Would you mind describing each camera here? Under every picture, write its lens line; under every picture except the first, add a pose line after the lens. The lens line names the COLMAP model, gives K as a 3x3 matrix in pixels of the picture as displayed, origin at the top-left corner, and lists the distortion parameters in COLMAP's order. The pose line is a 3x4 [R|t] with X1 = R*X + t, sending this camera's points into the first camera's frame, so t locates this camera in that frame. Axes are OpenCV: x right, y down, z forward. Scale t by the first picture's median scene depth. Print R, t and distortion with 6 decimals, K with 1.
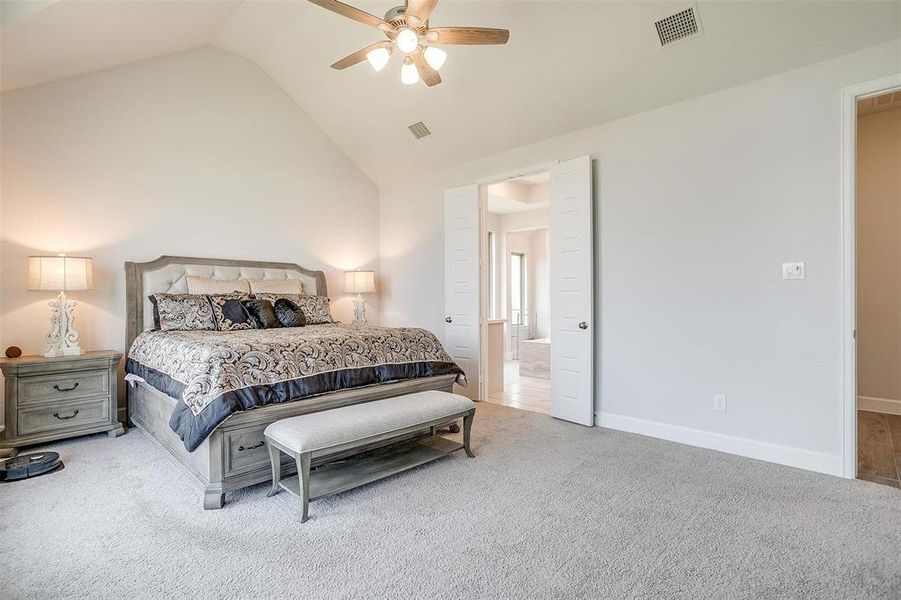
lens RADIAL K [[438.2, 0, 446.3], [0, 438.2, 294.4], [0, 0, 1]] dist [-0.039216, 0.000486]
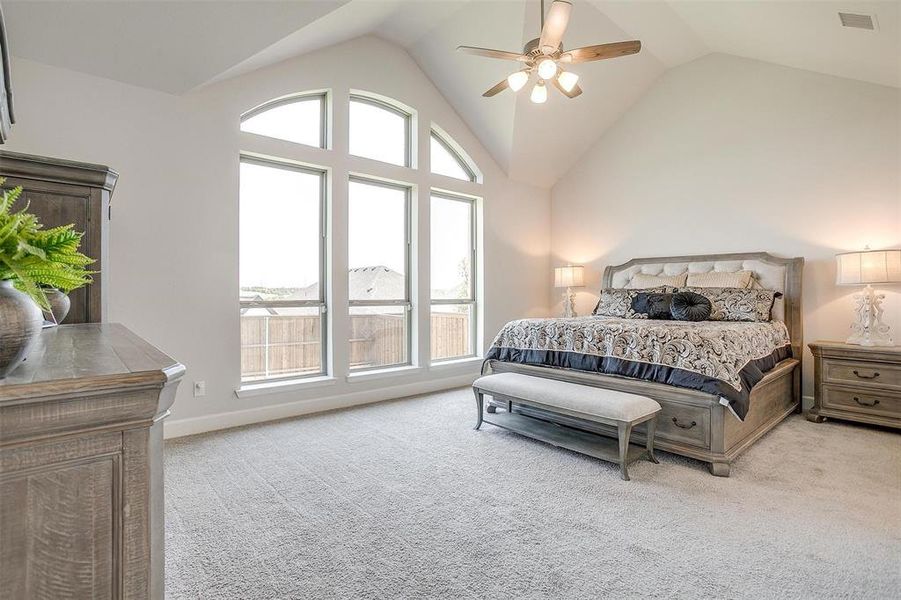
lens RADIAL K [[438.2, 0, 446.3], [0, 438.2, 294.4], [0, 0, 1]] dist [-0.039216, 0.000486]
pose [[-0.088539, 0.007362, -0.996045, 0.774885], [0.009577, 0.999933, 0.006539, 0.003203], [0.996027, -0.008961, -0.088604, 0.612000]]
